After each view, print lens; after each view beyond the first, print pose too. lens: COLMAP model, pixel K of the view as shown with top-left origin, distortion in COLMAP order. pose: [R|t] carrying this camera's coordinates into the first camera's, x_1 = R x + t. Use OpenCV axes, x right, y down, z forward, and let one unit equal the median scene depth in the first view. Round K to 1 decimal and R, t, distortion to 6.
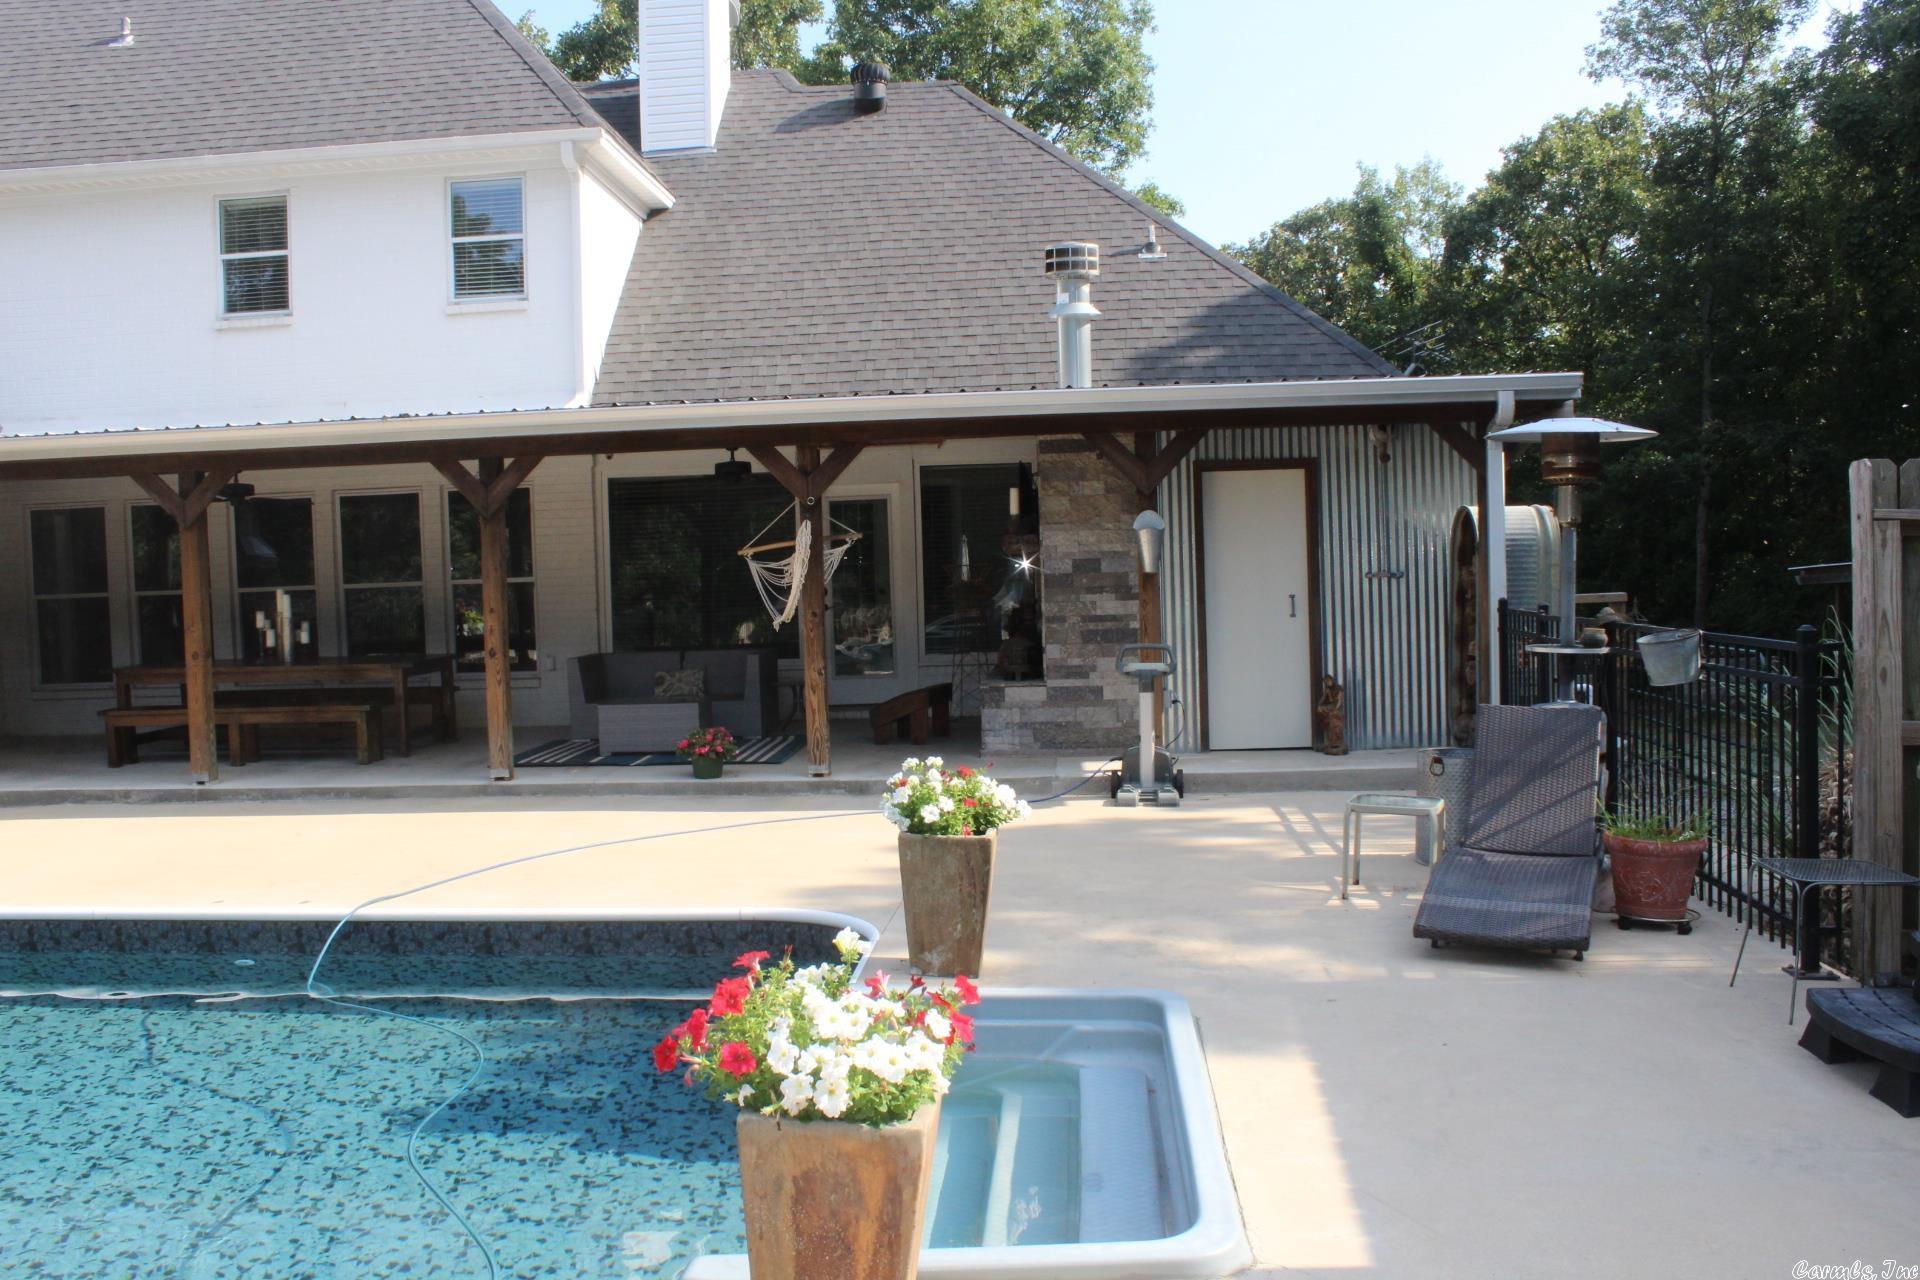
lens RADIAL K [[1601.6, 0, 963.1], [0, 1601.6, 633.4], [0, 0, 1]] dist [-0.156224, 0.123064]
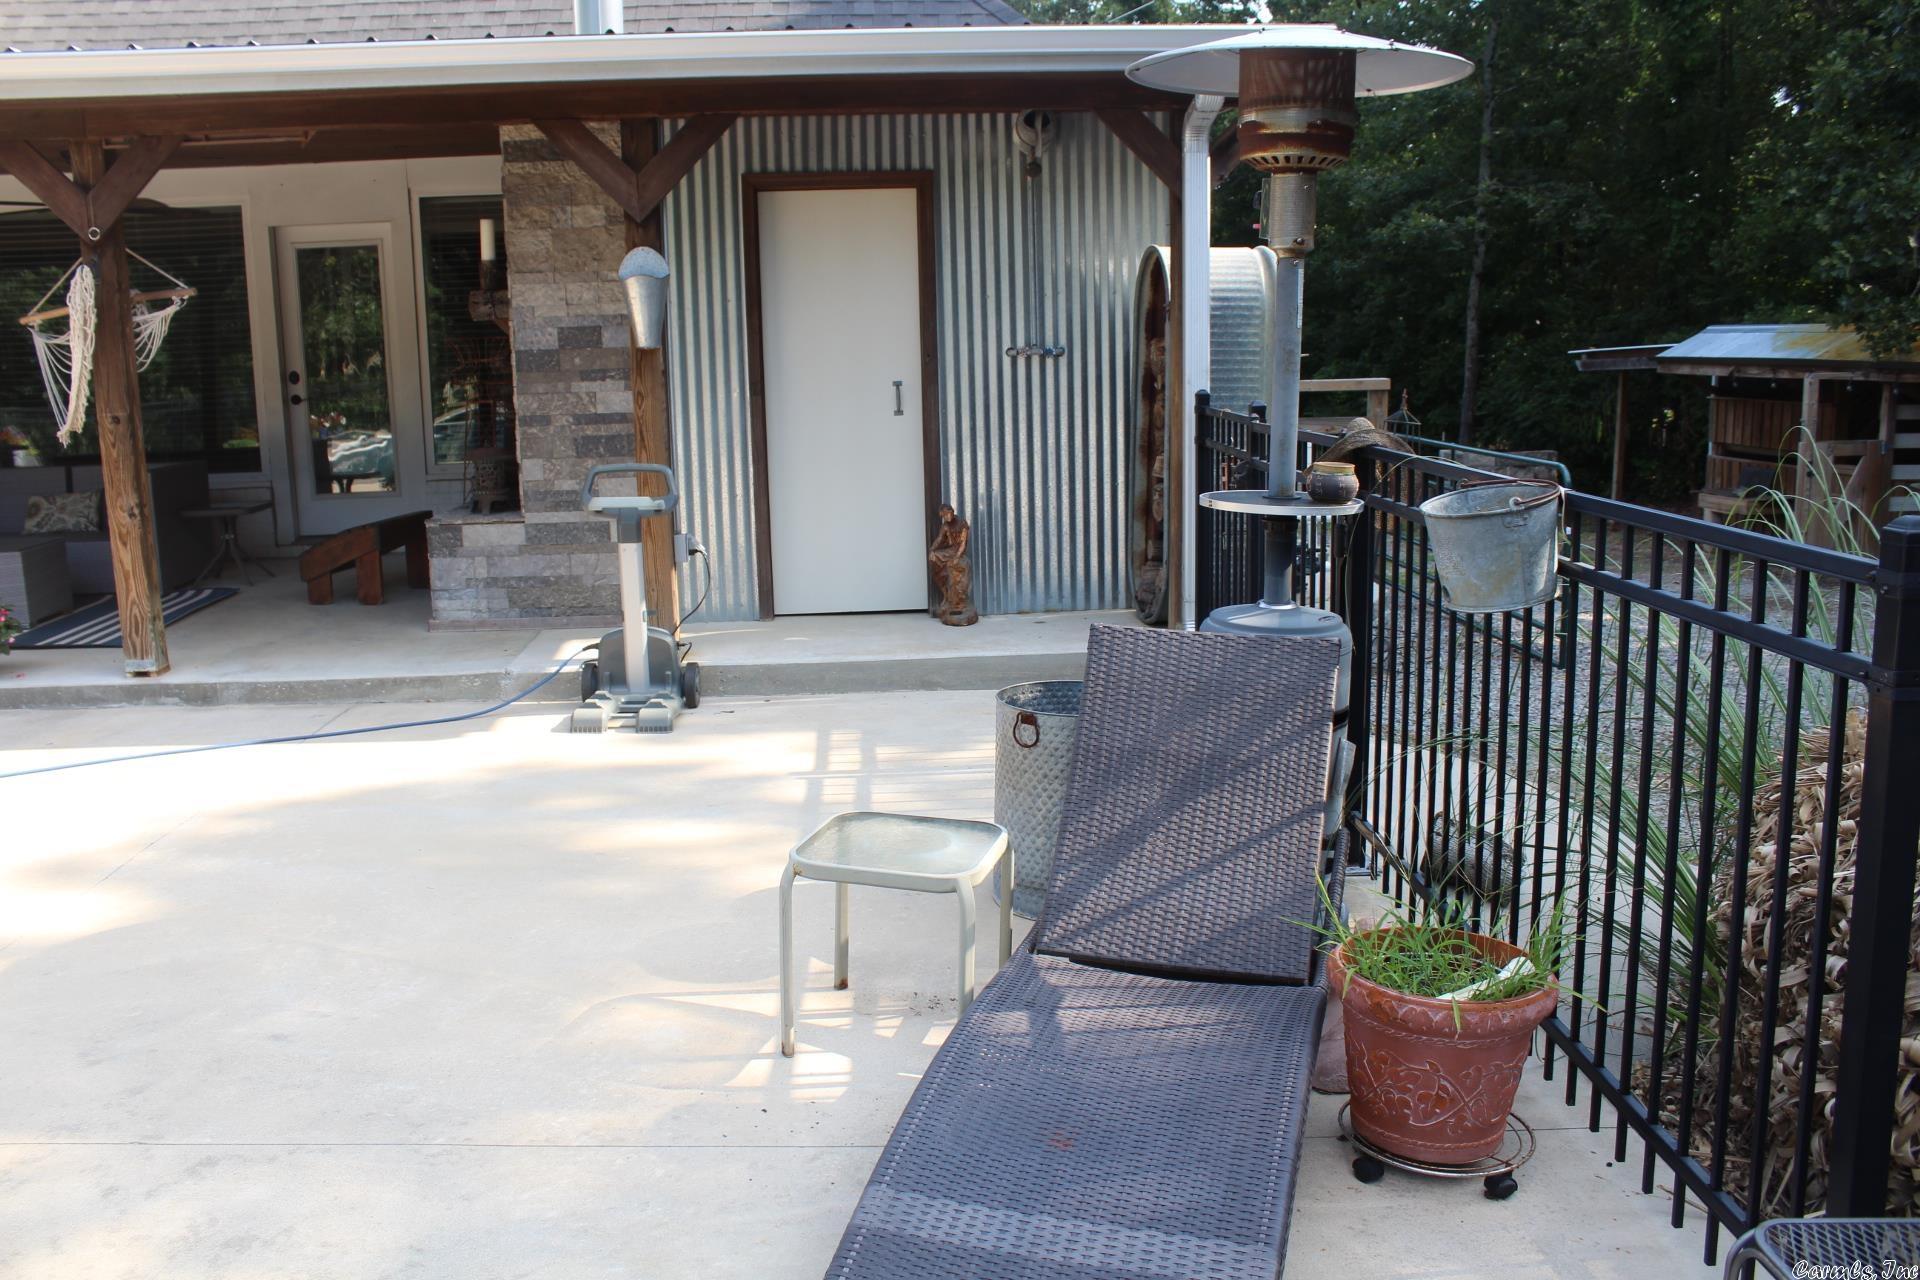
lens RADIAL K [[1601.6, 0, 954.2], [0, 1601.6, 643.0], [0, 0, 1]] dist [-0.156224, 0.123064]
pose [[0.990599, -0.017995, 0.135609, 0.142014], [-0.001918, 0.989386, 0.145297, -0.013322], [-0.136784, -0.144192, 0.980050, 0.340814]]
